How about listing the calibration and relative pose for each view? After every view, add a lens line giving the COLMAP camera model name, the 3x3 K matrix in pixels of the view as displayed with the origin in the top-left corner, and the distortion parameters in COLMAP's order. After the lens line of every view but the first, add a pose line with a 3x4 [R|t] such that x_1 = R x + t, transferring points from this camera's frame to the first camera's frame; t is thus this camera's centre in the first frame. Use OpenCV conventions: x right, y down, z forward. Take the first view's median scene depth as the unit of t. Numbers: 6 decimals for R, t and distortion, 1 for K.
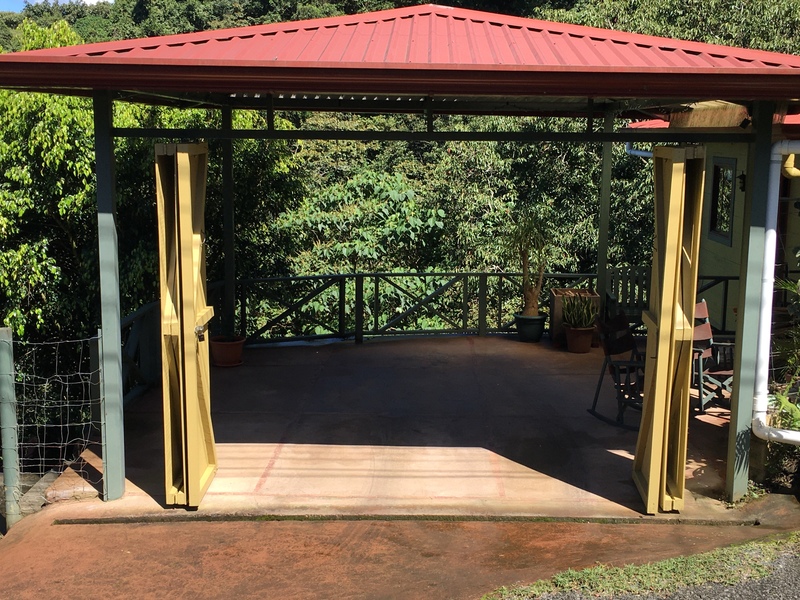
lens RADIAL K [[958.5, 0, 400.4], [0, 958.5, 299.5], [0, 0, 1]] dist [-0.000471, 0.000000]
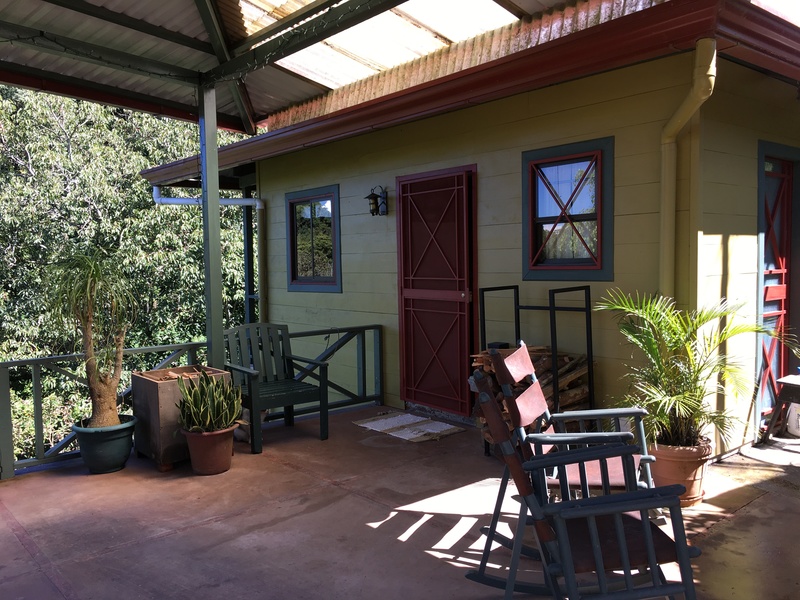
lens RADIAL K [[686.1, 0, 400.7], [0, 686.1, 300.4], [0, 0, 1]] dist [0.020060, 0.012662]
pose [[0.745205, -0.069460, 0.663208, -0.001831], [0.142691, 0.988134, -0.056843, -0.004220], [-0.651390, 0.136994, 0.746273, 0.267892]]
